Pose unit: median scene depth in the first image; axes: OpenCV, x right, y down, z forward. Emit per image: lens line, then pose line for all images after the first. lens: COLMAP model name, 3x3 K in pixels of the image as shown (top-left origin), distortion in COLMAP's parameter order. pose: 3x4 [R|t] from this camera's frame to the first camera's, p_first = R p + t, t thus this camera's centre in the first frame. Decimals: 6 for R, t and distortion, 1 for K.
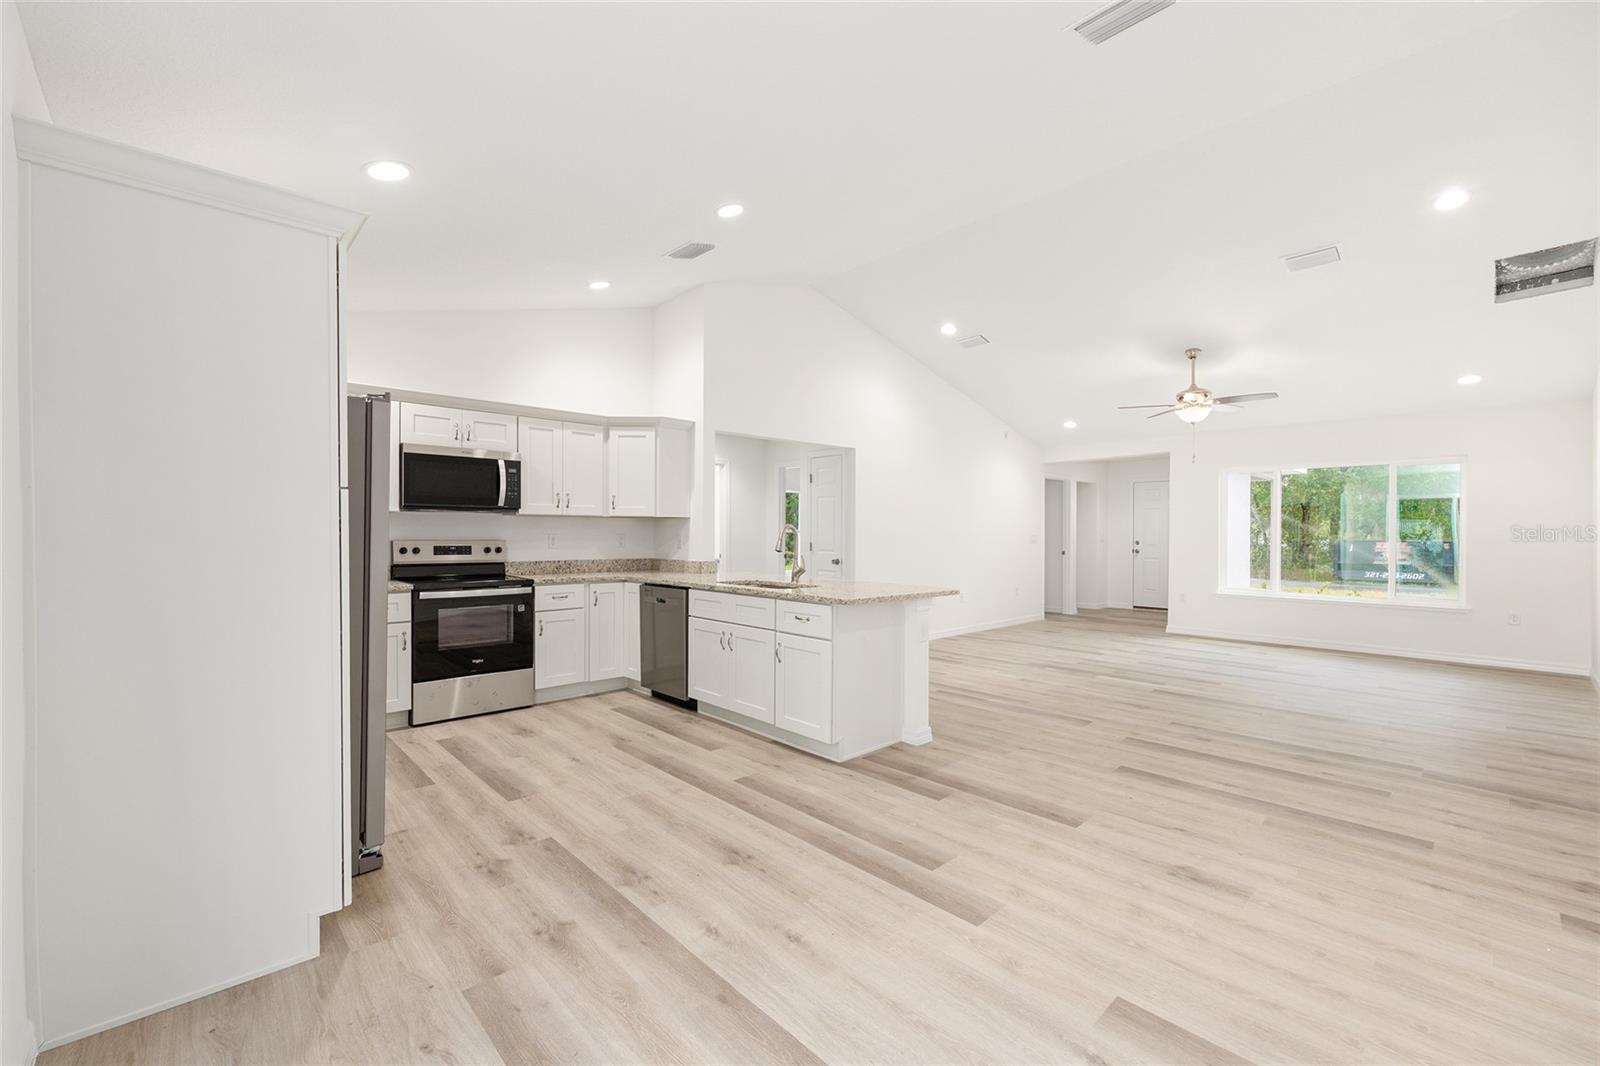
lens RADIAL K [[657.6, 0, 805.9], [0, 657.6, 539.2], [0, 0, 1]] dist [-0.007061, 0.002375]
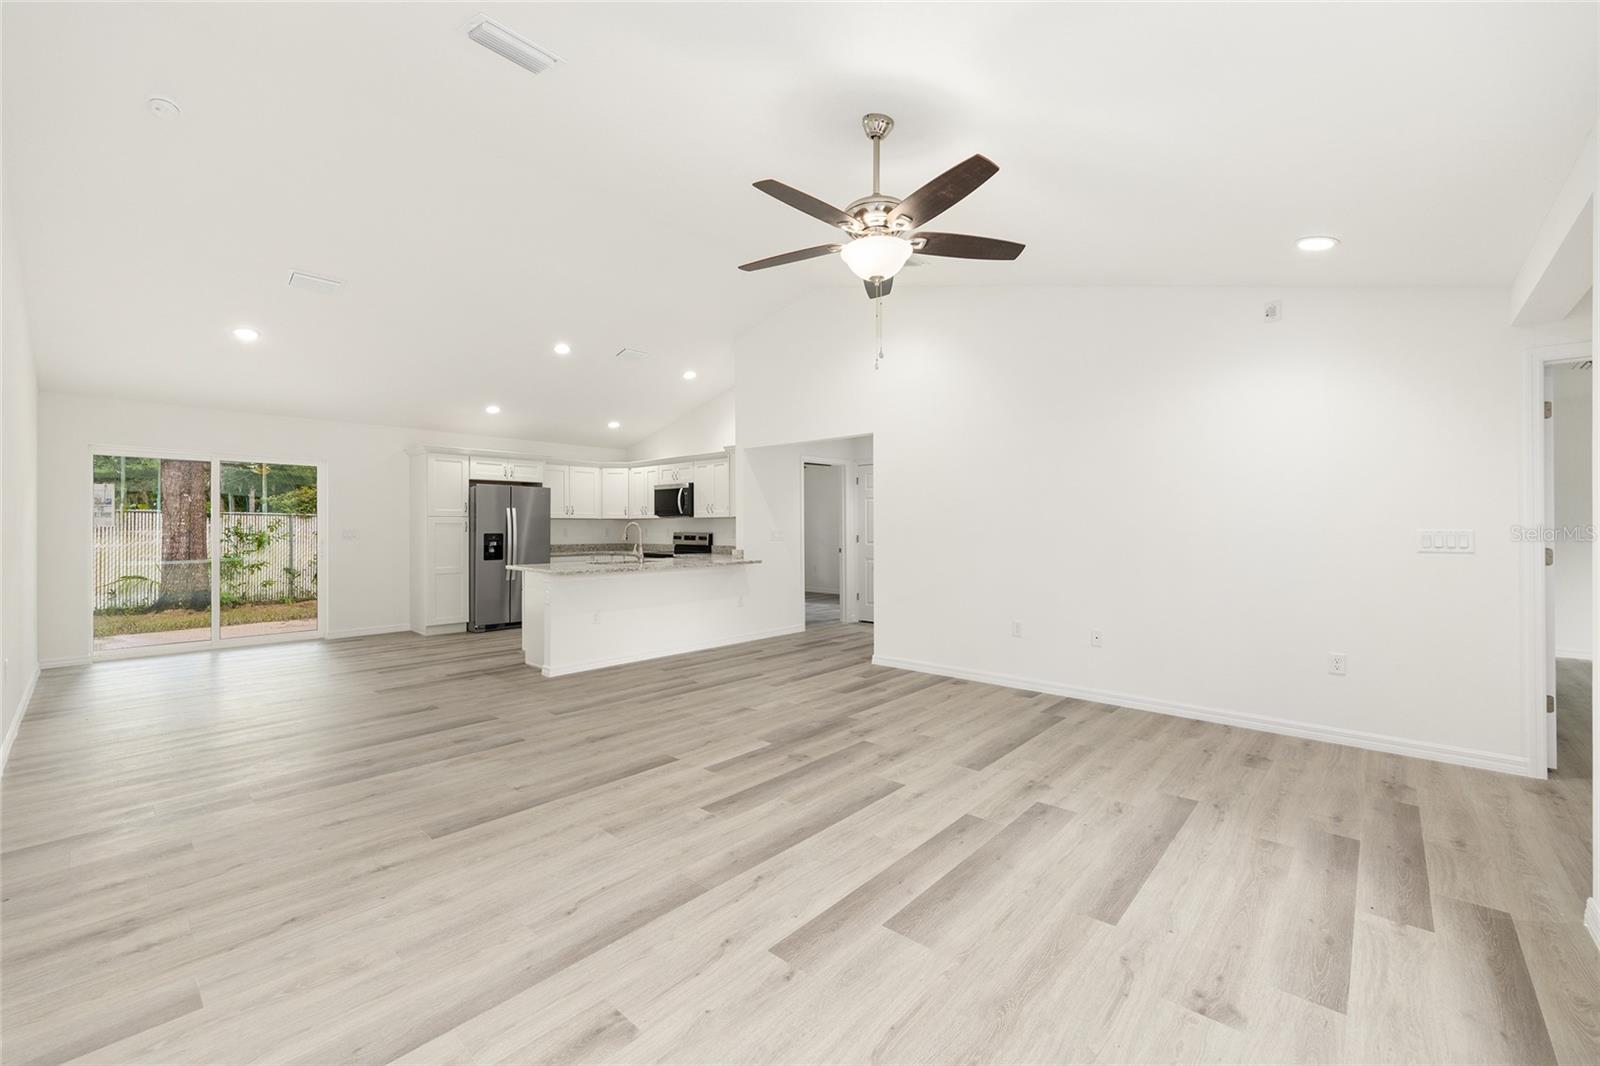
lens RADIAL K [[643.8, 0, 804.5], [0, 643.8, 526.0], [0, 0, 1]] dist [-0.002271, 0.001363]
pose [[0.082507, -0.005157, -0.996577, 1.656160], [-0.008670, 0.999945, -0.005892, -0.010363], [0.996553, 0.009126, 0.082457, 1.477886]]
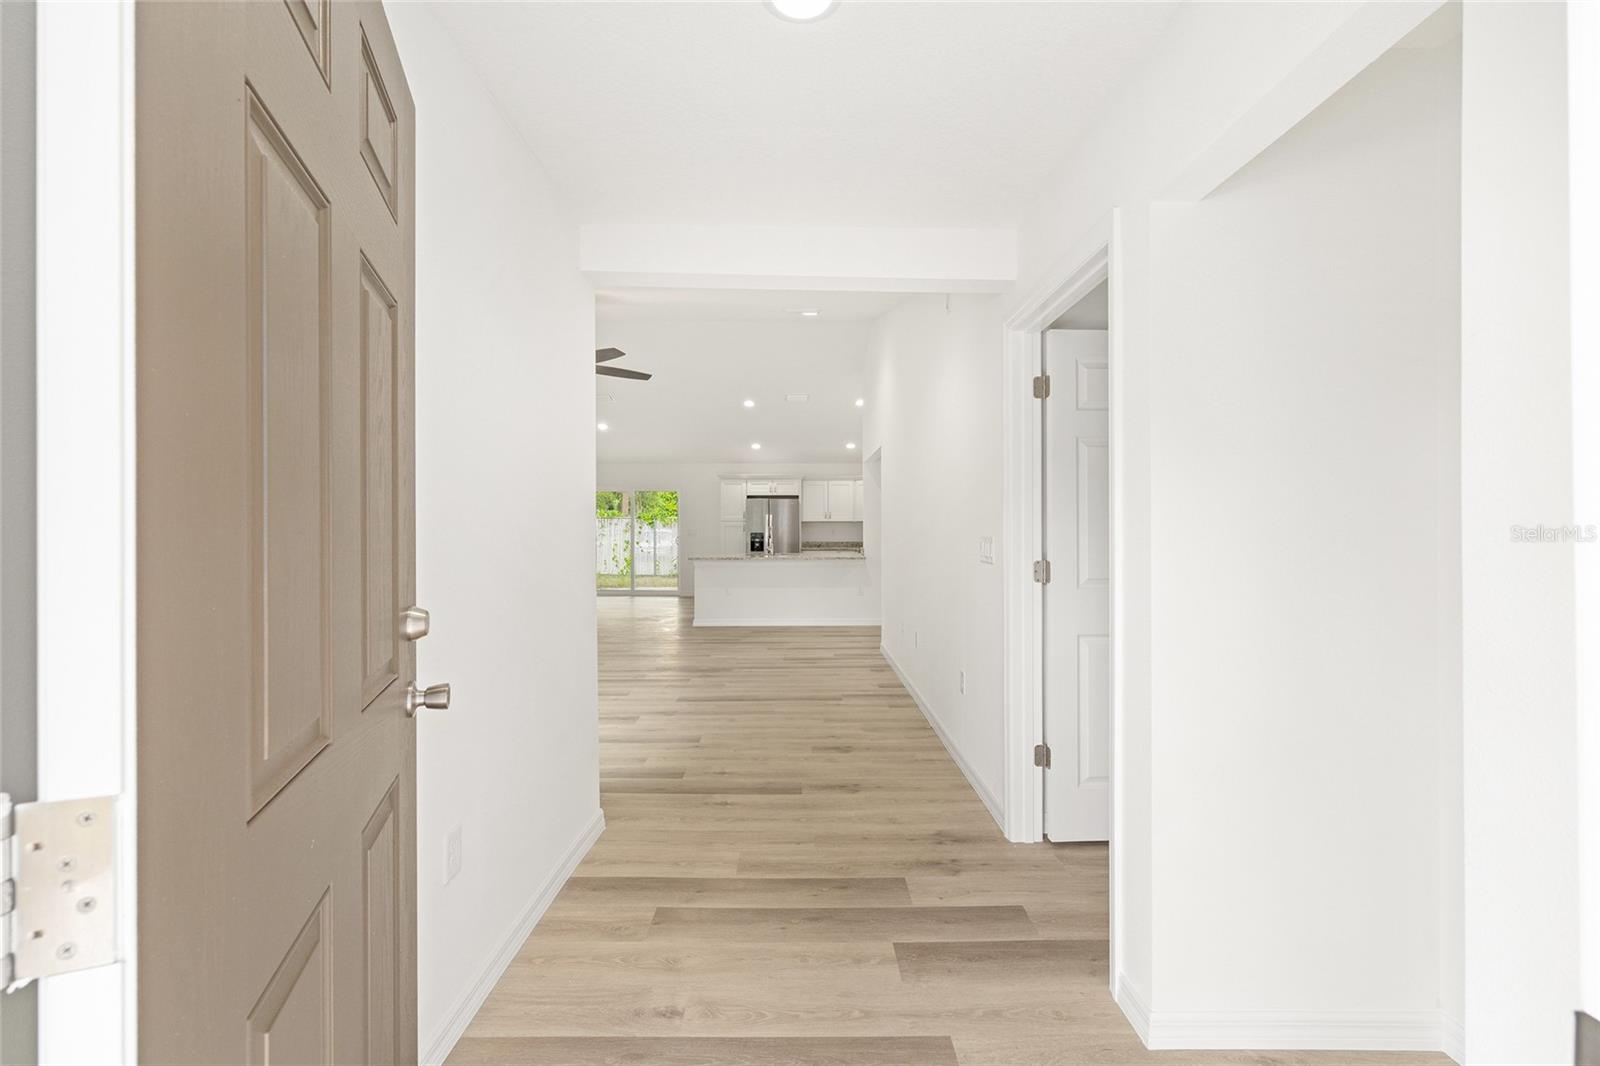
lens RADIAL K [[643.8, 0, 804.7], [0, 643.8, 529.6], [0, 0, 1]] dist [-0.002271, 0.001363]
pose [[-0.676927, -0.000653, -0.736050, 1.552524], [-0.009374, 0.999926, 0.007734, -0.029457], [0.735991, 0.012135, -0.676883, 2.794194]]
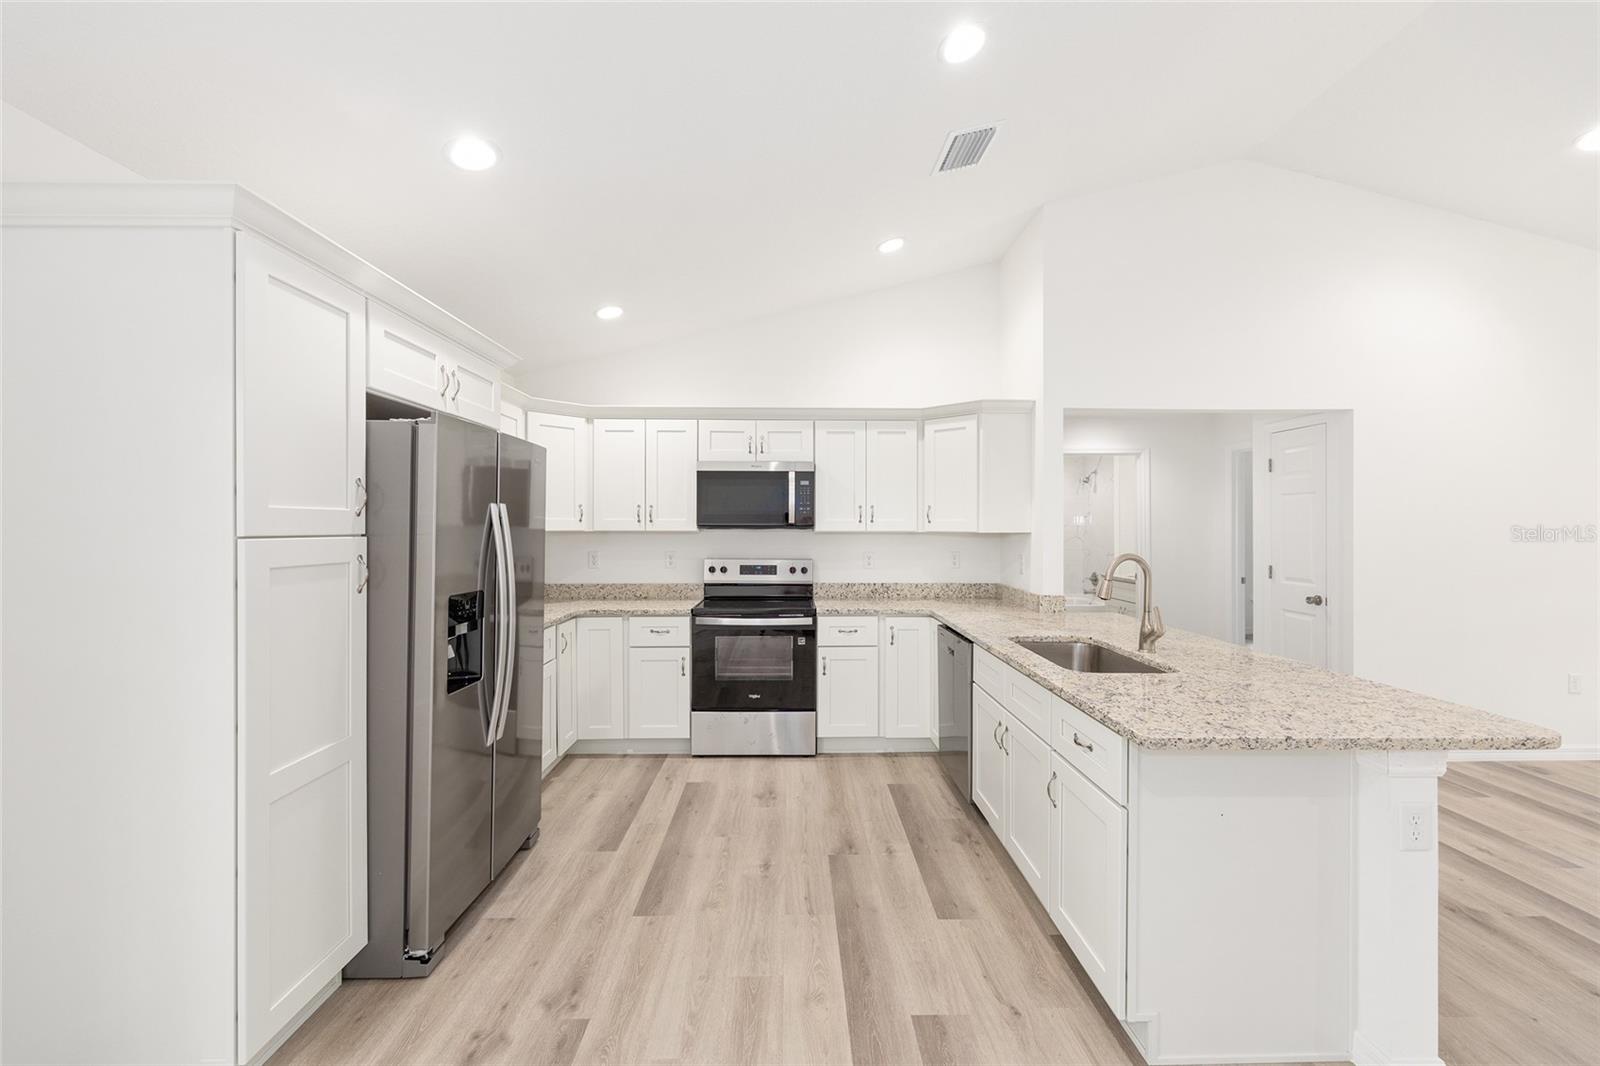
lens RADIAL K [[643.8, 0, 807.1], [0, 643.8, 528.4], [0, 0, 1]] dist [-0.002271, 0.001363]
pose [[0.744176, -0.001838, -0.667981, 0.169236], [-0.005245, 0.999949, -0.008595, -0.044125], [0.667963, 0.009900, 0.744129, 0.448537]]
